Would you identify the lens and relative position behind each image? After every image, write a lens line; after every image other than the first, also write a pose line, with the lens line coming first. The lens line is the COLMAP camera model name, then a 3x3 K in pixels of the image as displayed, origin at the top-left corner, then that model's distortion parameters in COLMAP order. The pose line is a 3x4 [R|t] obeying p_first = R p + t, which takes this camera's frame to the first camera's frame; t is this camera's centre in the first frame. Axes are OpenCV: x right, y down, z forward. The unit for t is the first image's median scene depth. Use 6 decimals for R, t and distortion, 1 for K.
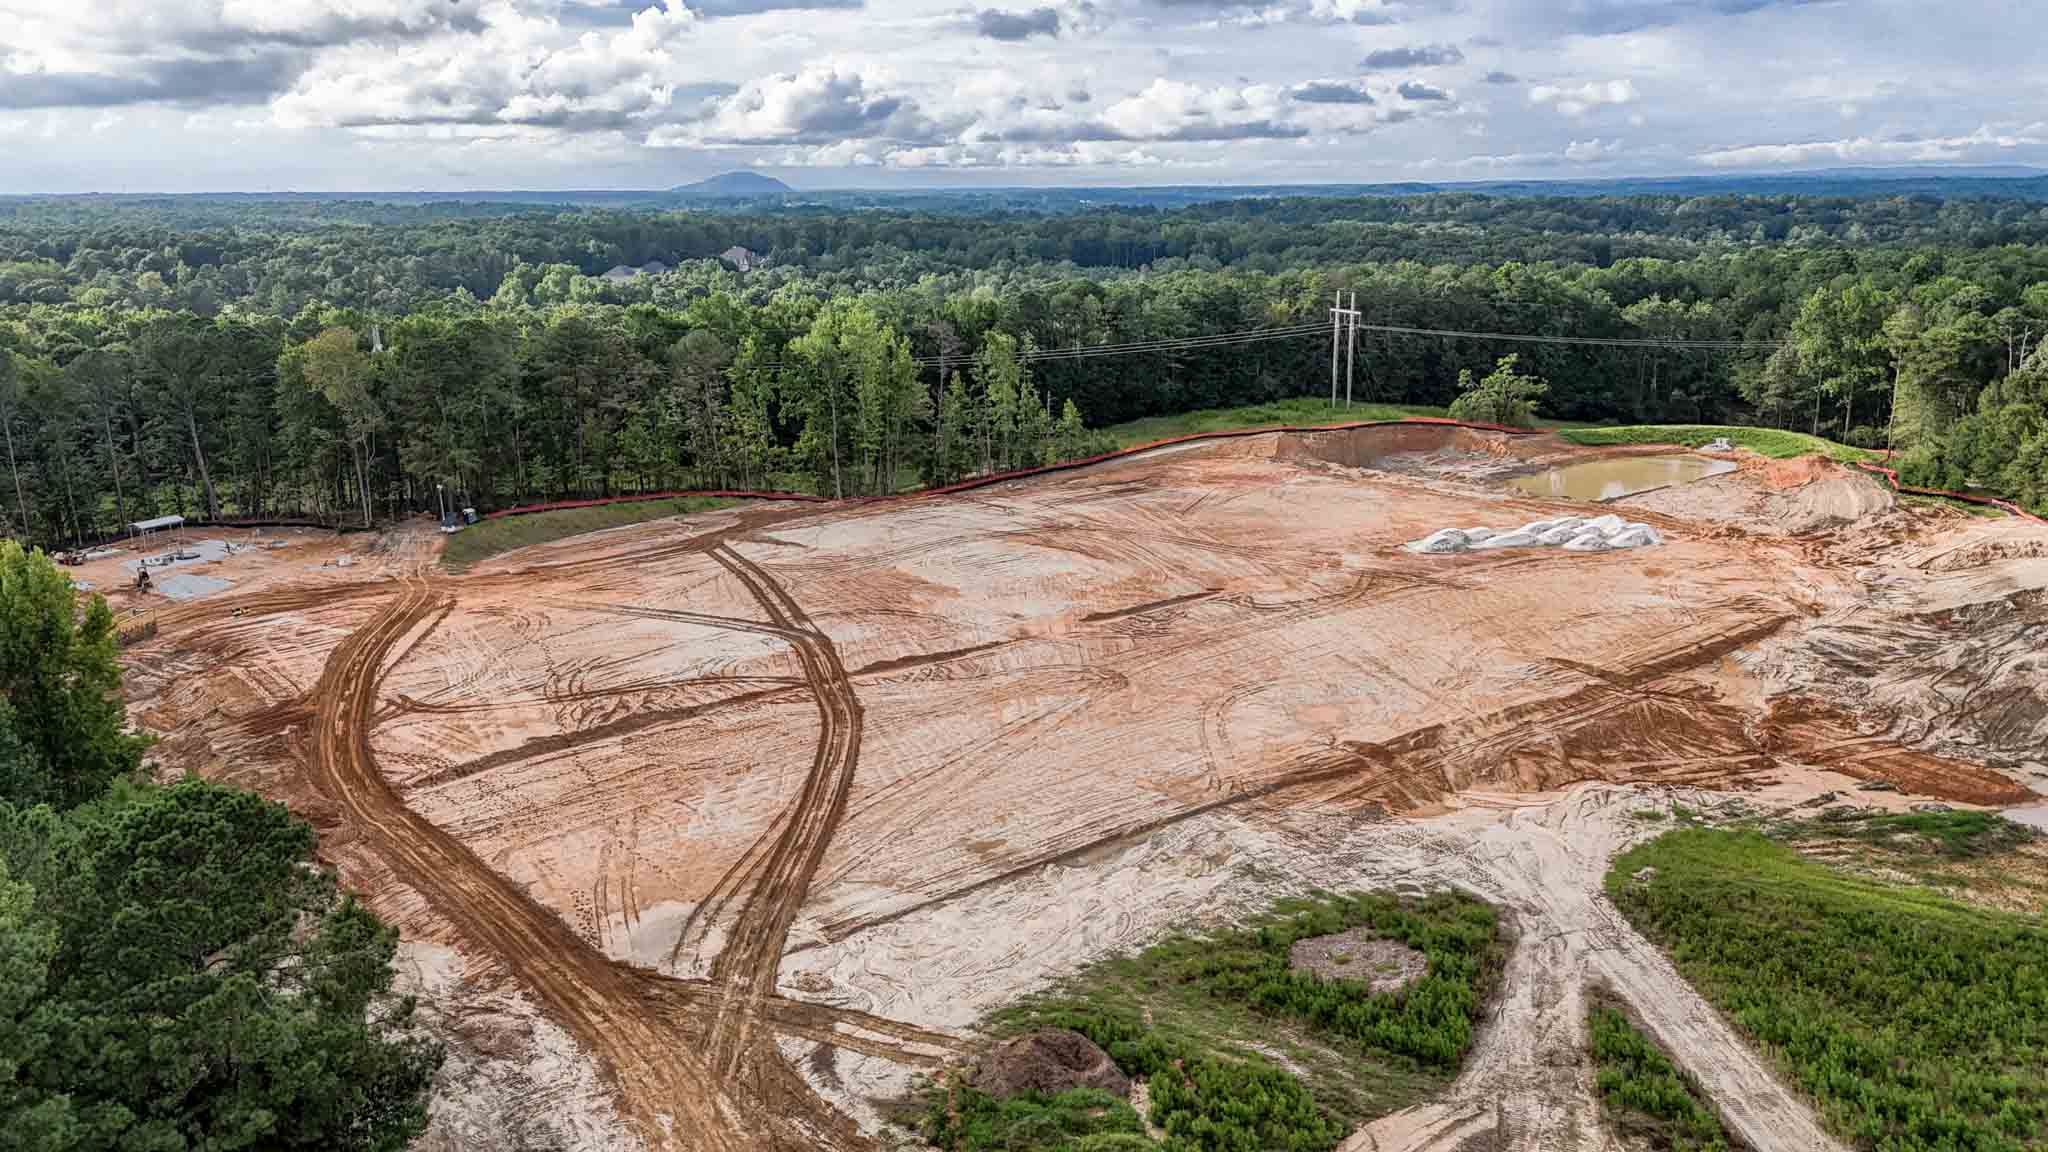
lens RADIAL K [[1504.6, 0, 1024.0], [0, 1504.6, 576.0], [0, 0, 1]] dist [0.067905, -0.064681]
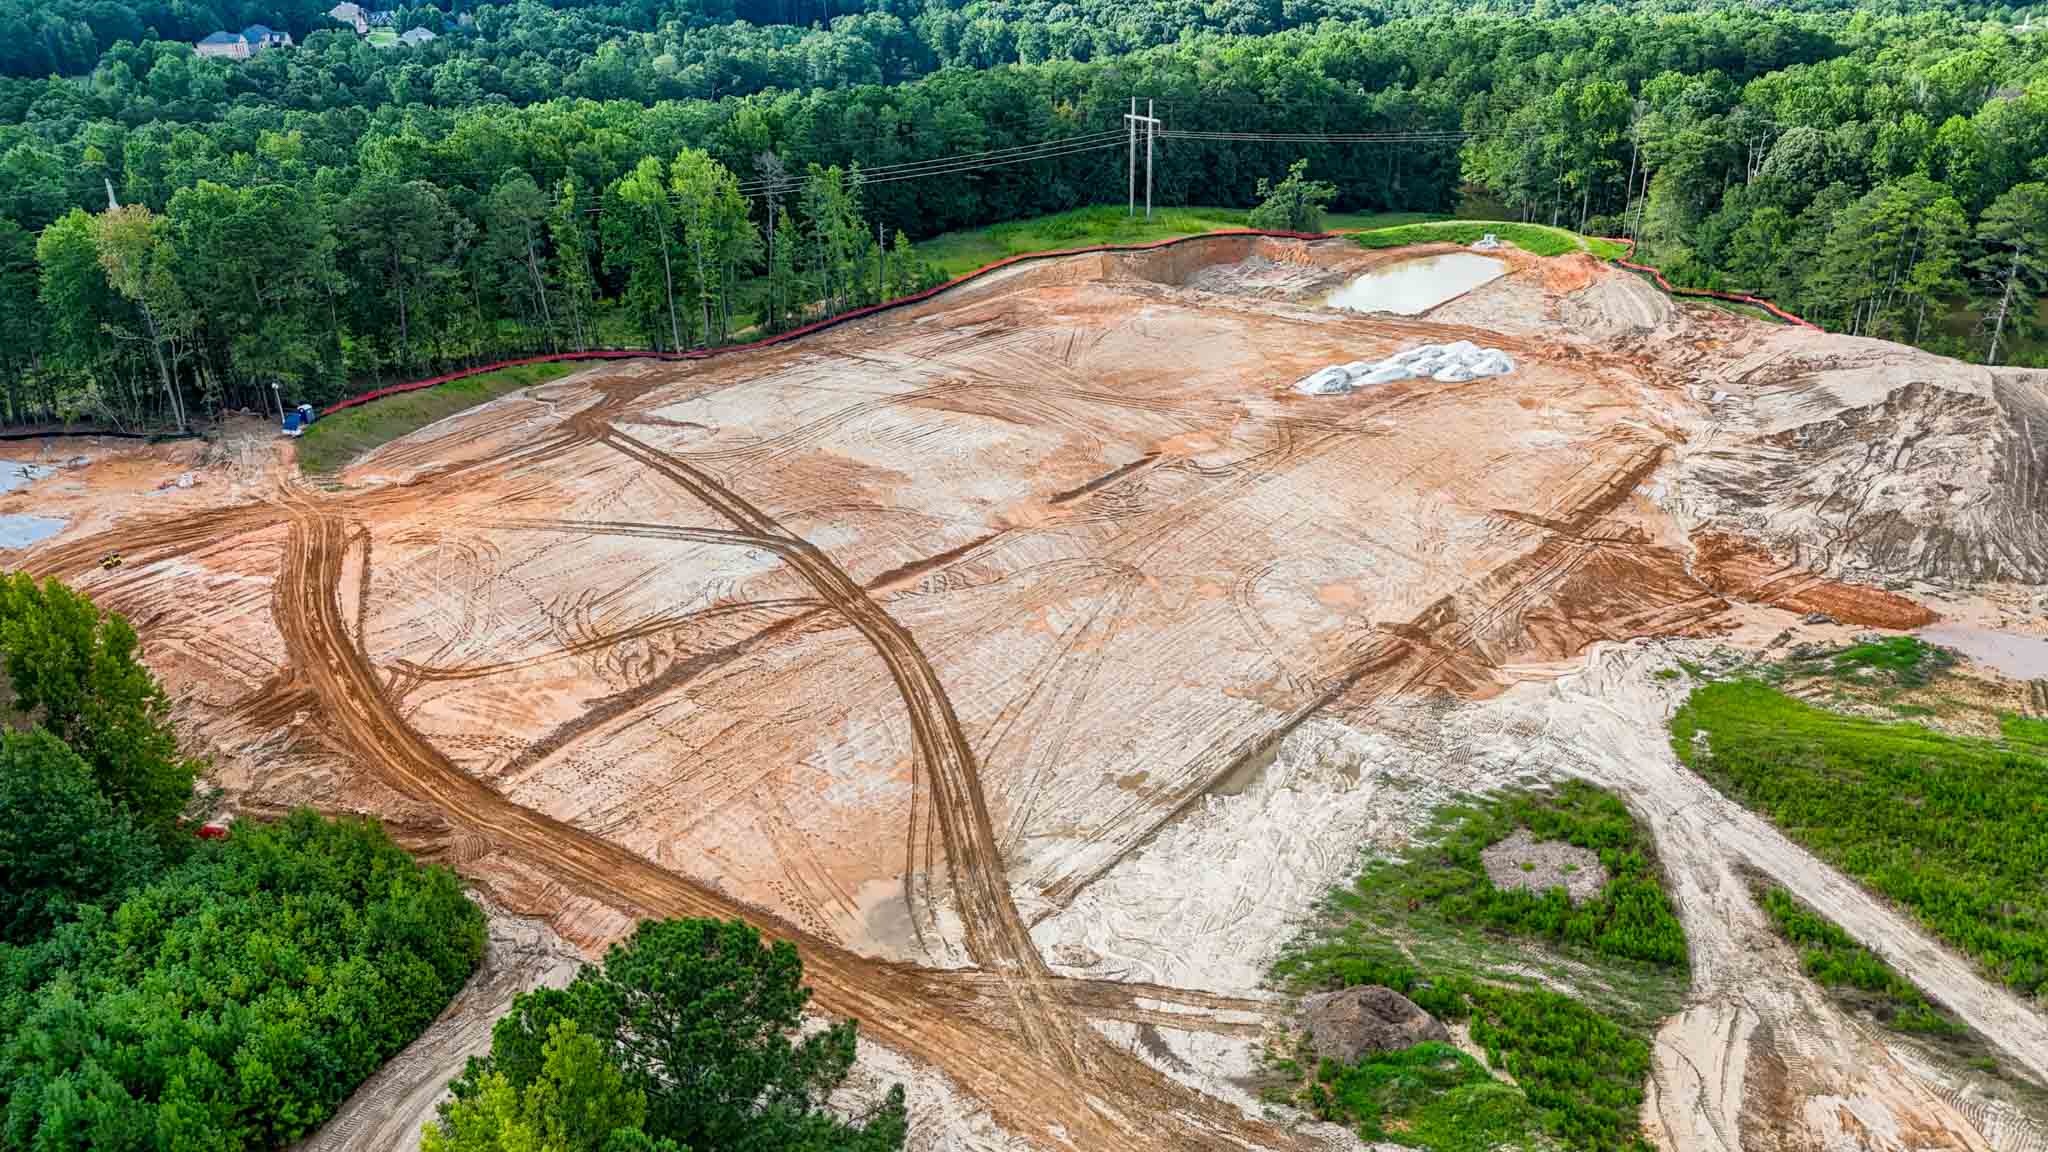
lens RADIAL K [[1508.2, 0, 1024.0], [0, 1508.2, 576.0], [0, 0, 1]] dist [0.067031, -0.064774]
pose [[0.970858, -0.093930, 0.220482, -0.230954], [0.057368, 0.984332, 0.166734, -0.101786], [-0.232689, -0.149227, 0.961034, 0.023011]]
